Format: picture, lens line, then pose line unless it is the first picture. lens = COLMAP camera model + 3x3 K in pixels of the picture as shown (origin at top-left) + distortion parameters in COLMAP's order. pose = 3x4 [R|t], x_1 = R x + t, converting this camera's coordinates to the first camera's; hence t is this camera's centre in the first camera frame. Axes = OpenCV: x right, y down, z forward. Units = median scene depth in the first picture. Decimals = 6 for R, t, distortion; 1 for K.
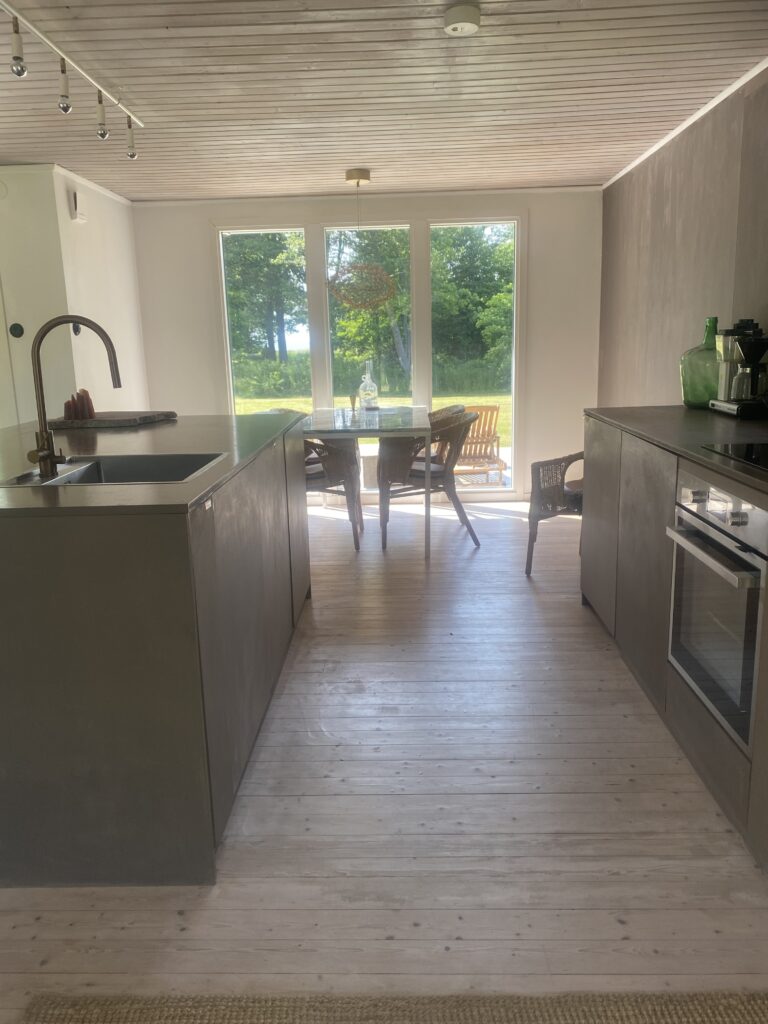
lens RADIAL K [[782.2, 0, 384.0], [0, 782.2, 512.0], [0, 0, 1]] dist [0.008302, 0.004082]
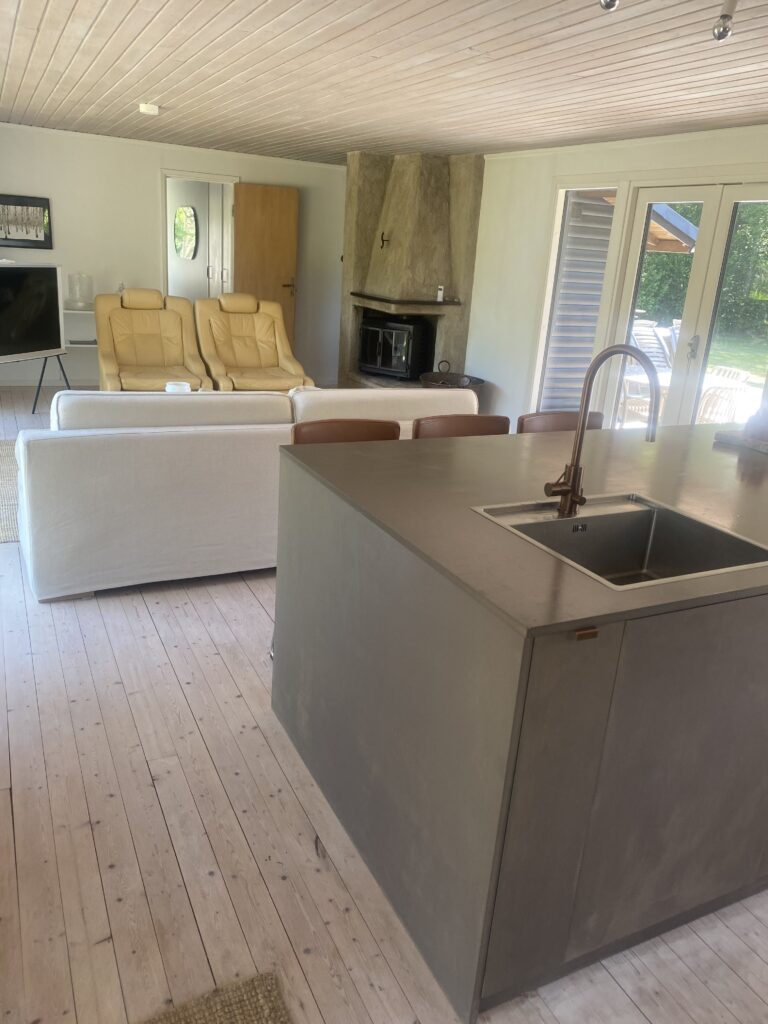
lens RADIAL K [[782.2, 0, 384.0], [0, 782.2, 512.0], [0, 0, 1]] dist [0.008302, 0.004082]
pose [[0.459258, 0.340644, -0.820393, 0.245137], [-0.271653, 0.933163, 0.235397, -0.225696], [0.845746, 0.114755, 0.521099, 0.389608]]
